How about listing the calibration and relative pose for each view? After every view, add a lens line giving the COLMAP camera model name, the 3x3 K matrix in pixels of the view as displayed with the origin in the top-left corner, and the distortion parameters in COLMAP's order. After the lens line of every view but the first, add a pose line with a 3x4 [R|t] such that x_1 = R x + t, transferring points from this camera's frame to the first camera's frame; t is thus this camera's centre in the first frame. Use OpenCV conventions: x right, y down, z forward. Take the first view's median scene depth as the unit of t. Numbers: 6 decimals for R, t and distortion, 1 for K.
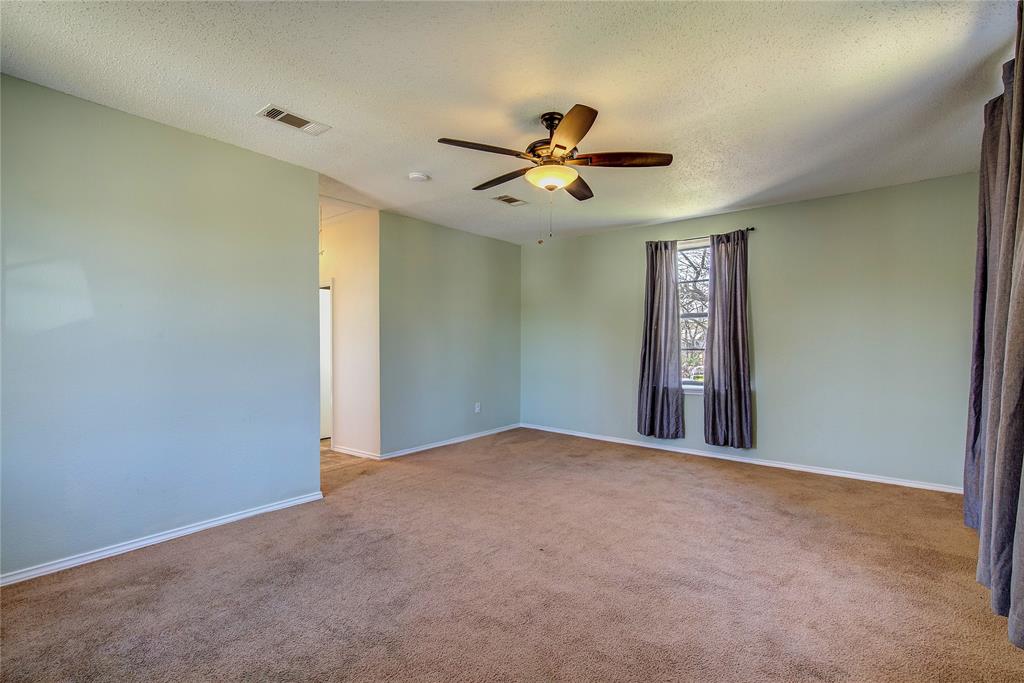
lens RADIAL K [[464.2, 0, 516.5], [0, 464.2, 345.9], [0, 0, 1]] dist [-0.001830, 0.001036]
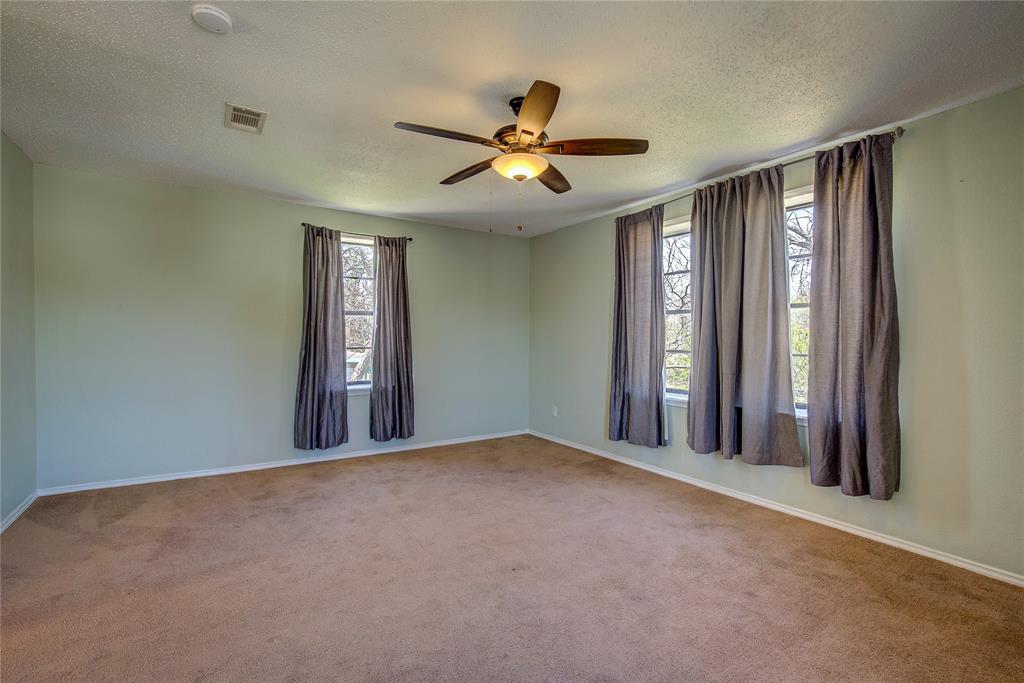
lens RADIAL K [[464.2, 0, 516.5], [0, 464.2, 345.9], [0, 0, 1]] dist [-0.001830, 0.001036]
pose [[0.313186, -0.011084, 0.949627, -0.444556], [0.010633, 0.999910, 0.008164, -0.001835], [-0.949632, 0.007541, 0.313276, 0.392839]]
